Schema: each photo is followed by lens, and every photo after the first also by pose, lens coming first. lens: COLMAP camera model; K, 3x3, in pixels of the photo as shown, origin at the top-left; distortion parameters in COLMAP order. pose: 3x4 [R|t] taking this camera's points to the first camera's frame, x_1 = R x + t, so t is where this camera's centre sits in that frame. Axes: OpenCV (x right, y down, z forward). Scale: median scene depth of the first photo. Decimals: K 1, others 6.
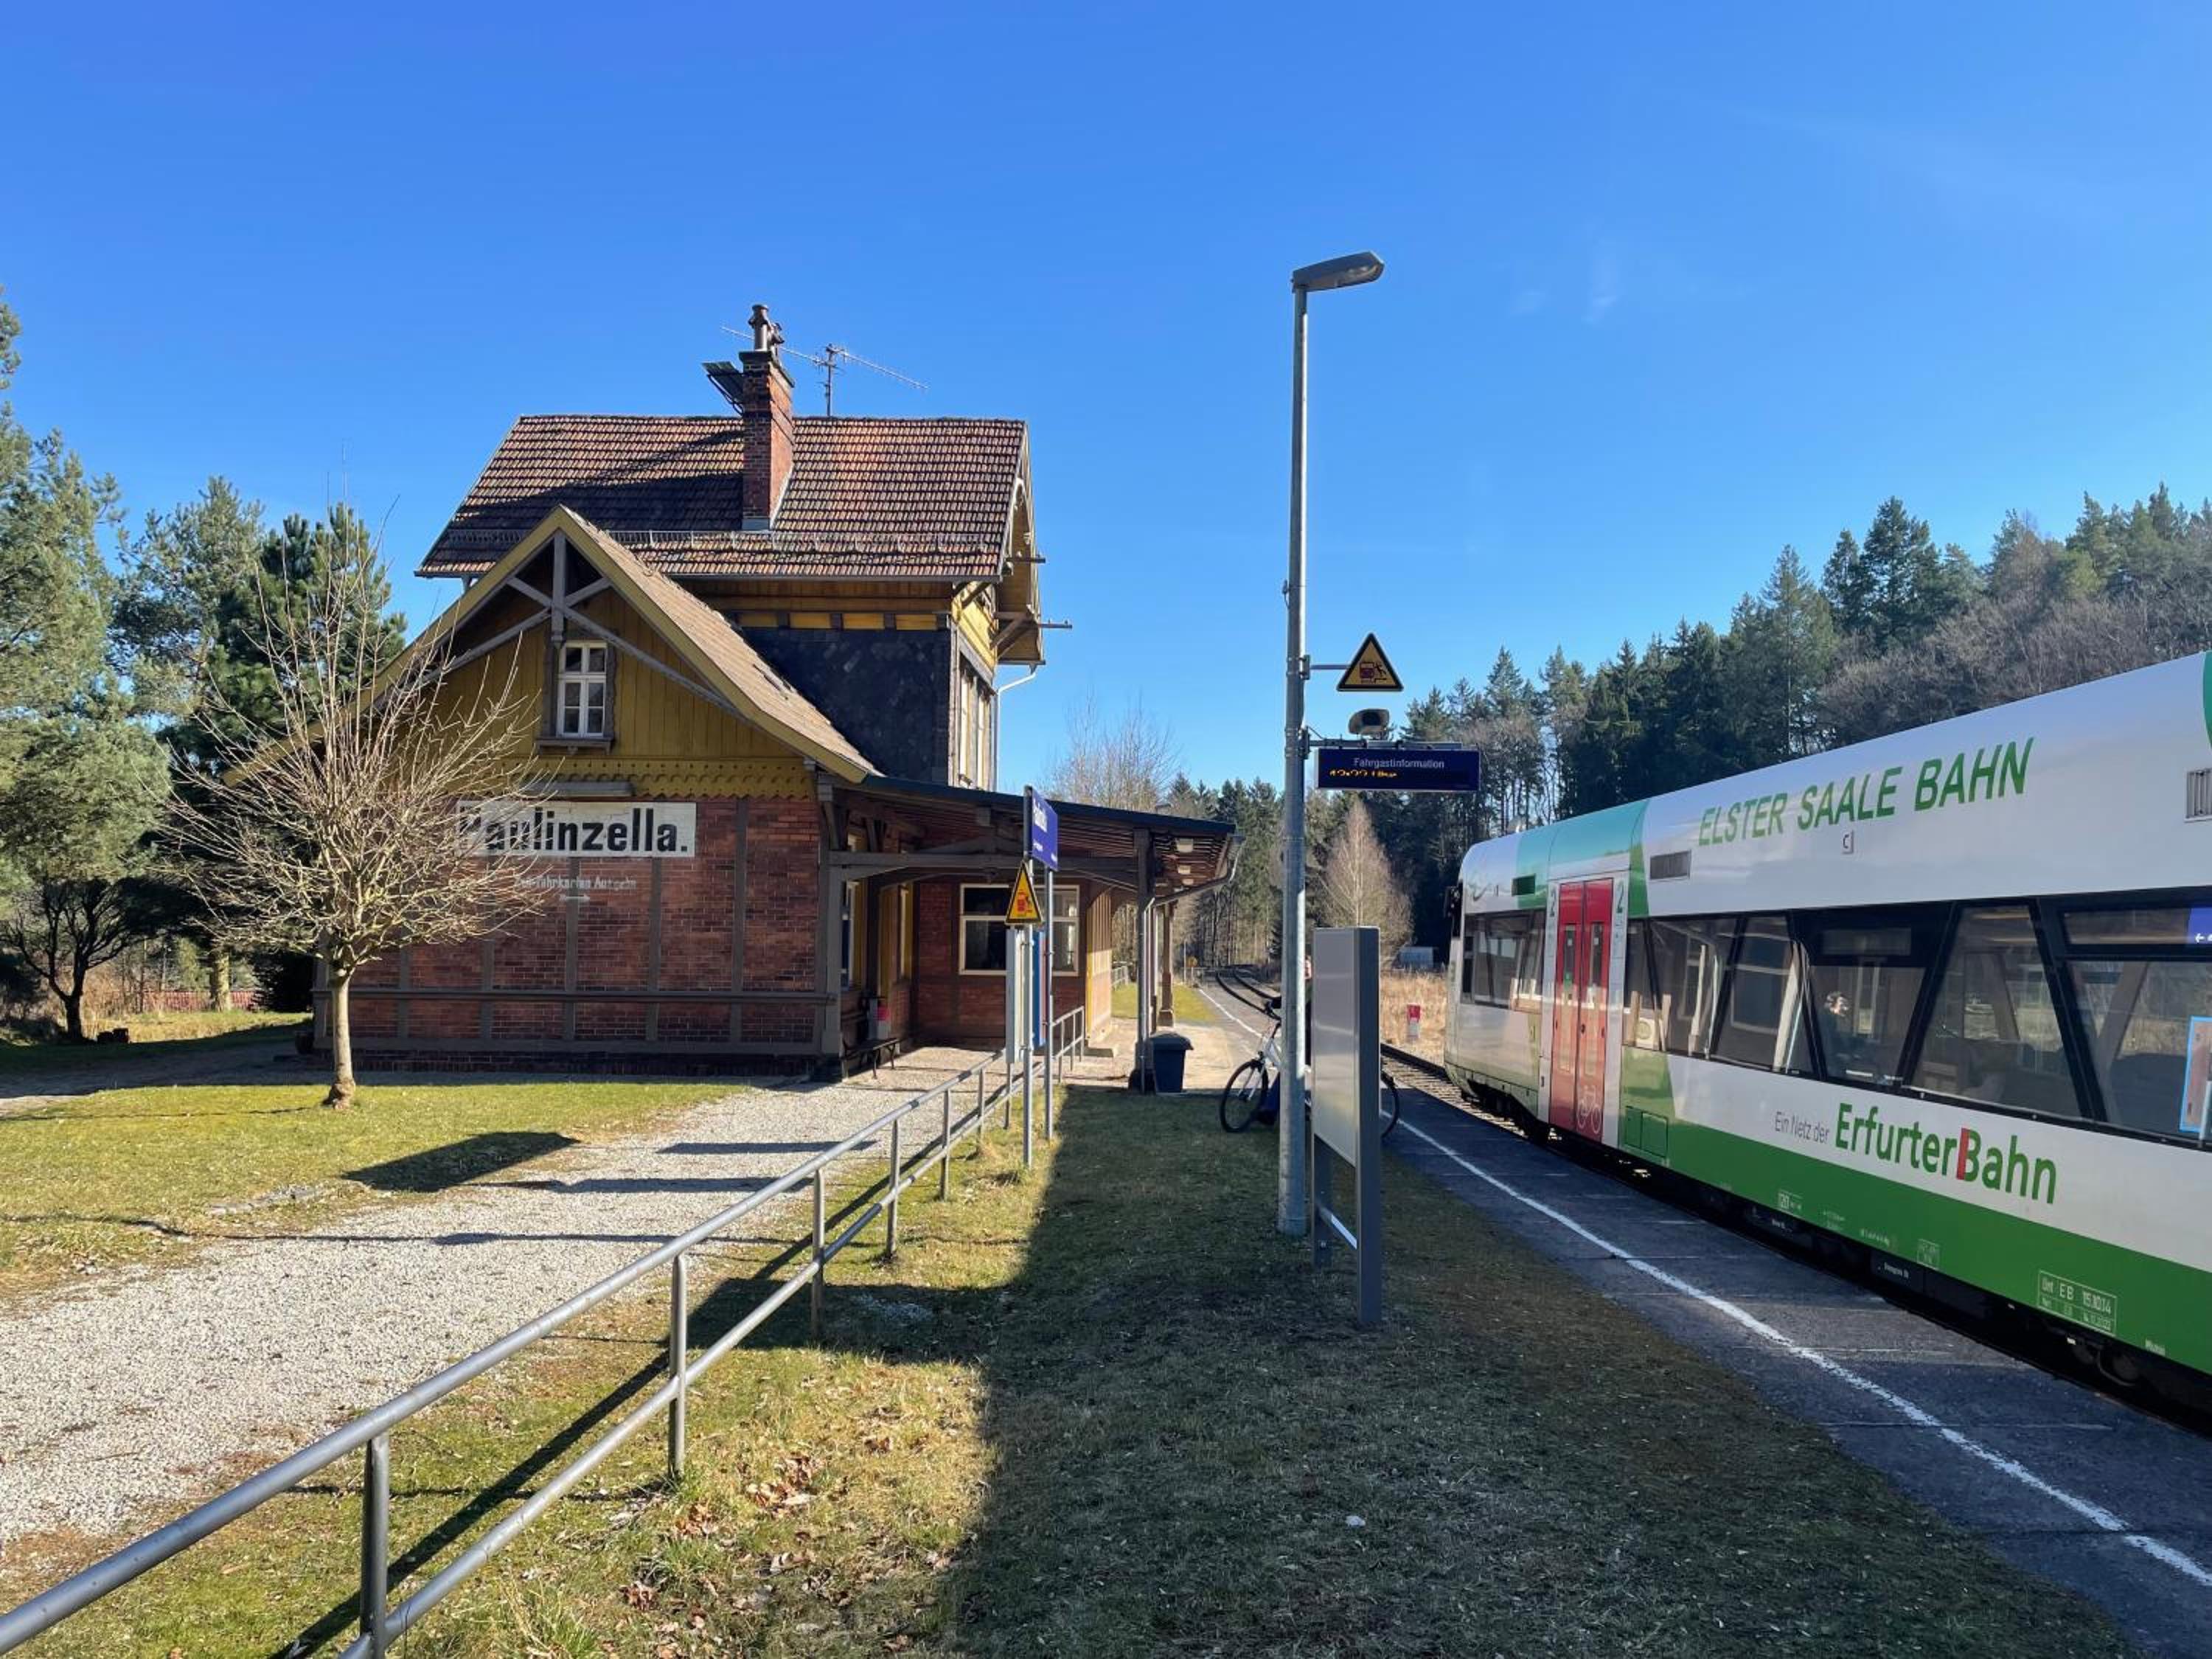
lens RADIAL K [[1712.3, 0, 1106.0], [0, 1712.3, 829.5], [0, 0, 1]] dist [0.126215, -0.193092]
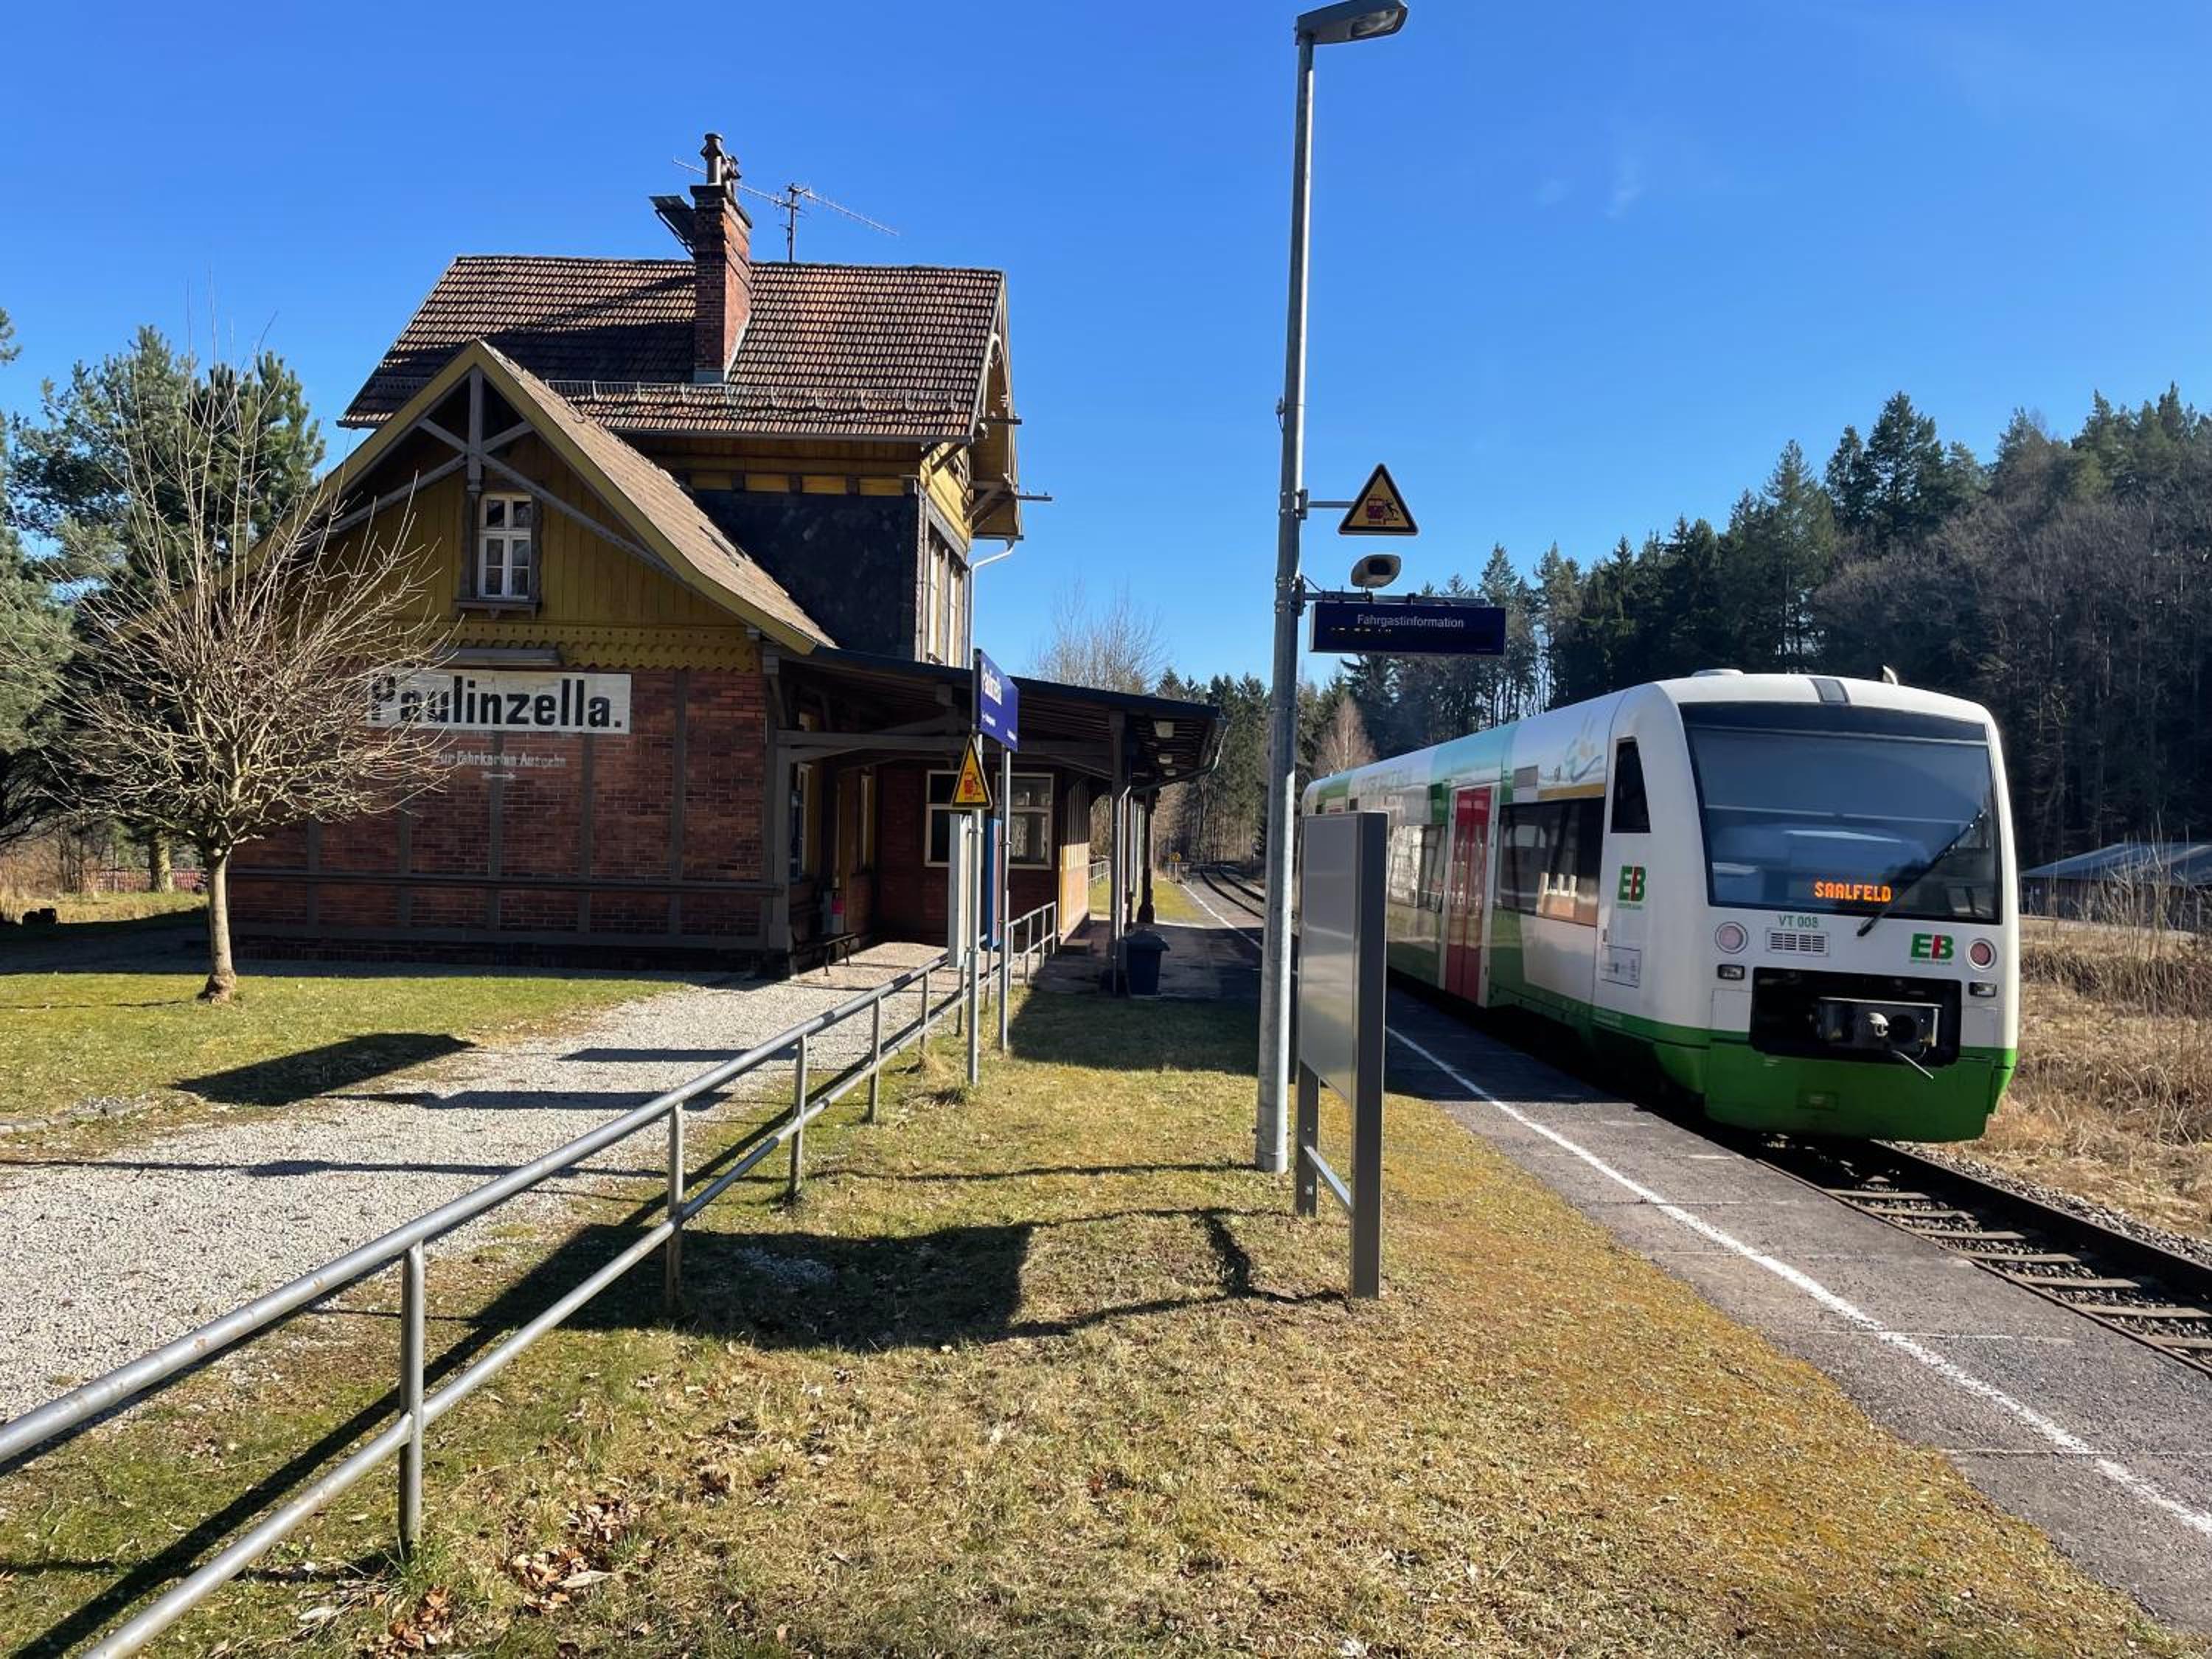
lens RADIAL K [[1712.3, 0, 1106.0], [0, 1712.3, 829.5], [0, 0, 1]] dist [0.126215, -0.193092]
pose [[0.999869, 0.014221, 0.007763, 0.008336], [-0.014671, 0.998008, 0.061361, 0.006748], [-0.006875, -0.061466, 0.998085, 0.077552]]
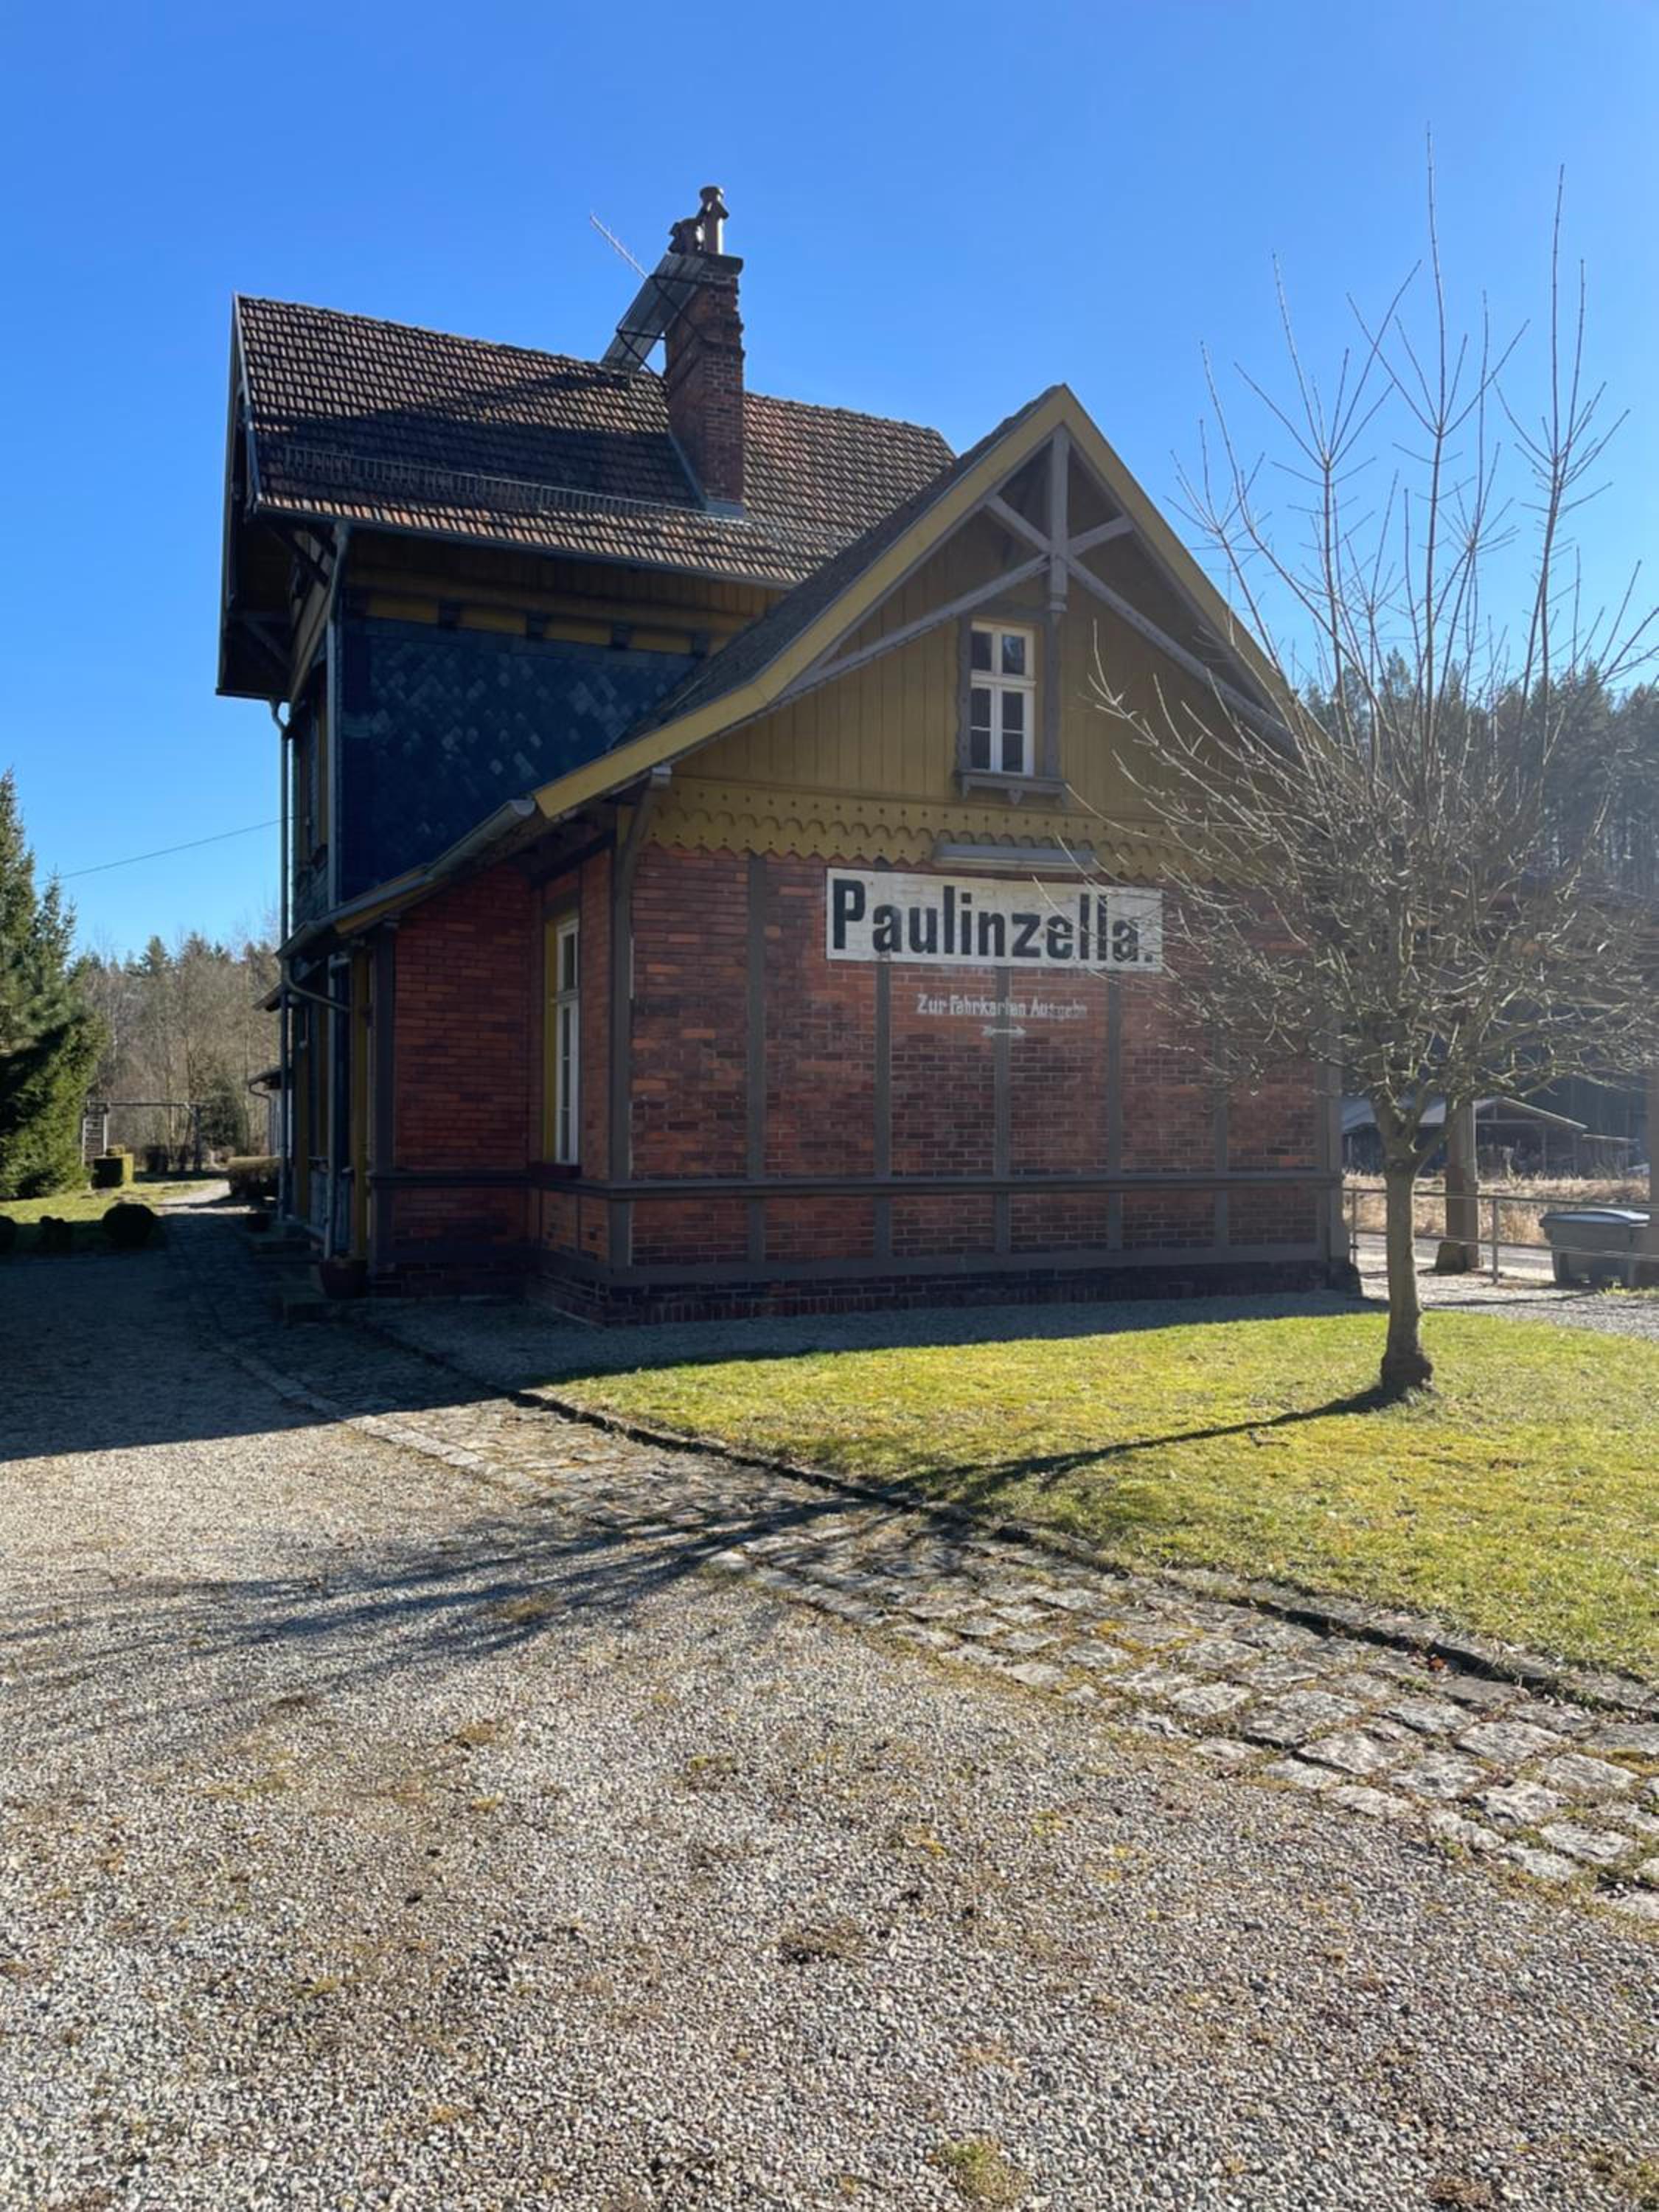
lens RADIAL K [[1712.3, 0, 829.5], [0, 1712.3, 1106.0], [0, 0, 1]] dist [0.126215, -0.193092]
pose [[0.889918, -0.009660, 0.456018, -0.651831], [-0.016560, 0.998432, 0.053467, 0.034245], [-0.455820, -0.055133, 0.888363, 0.466117]]
